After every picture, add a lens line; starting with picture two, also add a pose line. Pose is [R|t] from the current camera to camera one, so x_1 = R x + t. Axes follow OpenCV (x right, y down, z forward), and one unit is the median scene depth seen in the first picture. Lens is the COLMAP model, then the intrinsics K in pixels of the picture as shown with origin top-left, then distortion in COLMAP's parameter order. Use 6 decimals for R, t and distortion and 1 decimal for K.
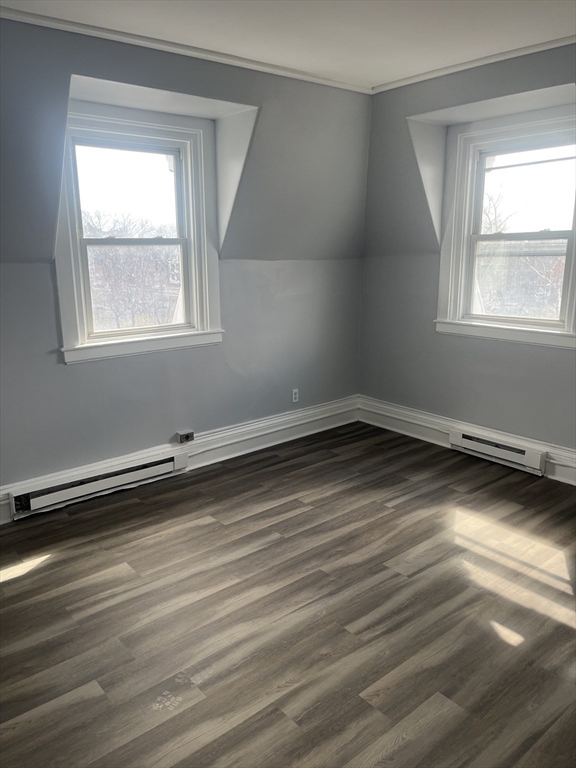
lens RADIAL K [[580.2, 0, 288.8], [0, 580.2, 385.6], [0, 0, 1]] dist [0.021713, -0.028679]
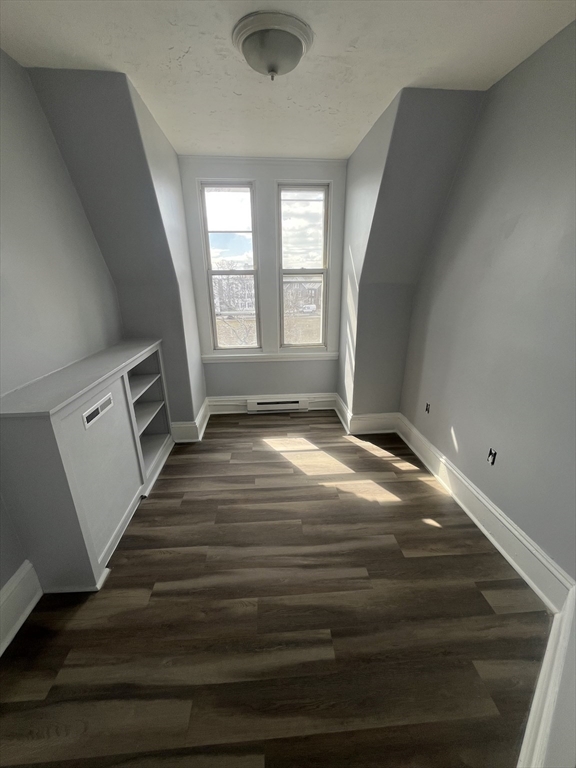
lens RADIAL K [[313.4, 0, 324.1], [0, 313.4, 373.8], [0, 0, 1]] dist [-0.010269, 0.000342]
pose [[0.803534, 0.180572, -0.567210, 0.494033], [-0.136913, 0.983396, 0.119110, -0.101954], [0.579300, -0.018050, 0.814914, 0.403488]]
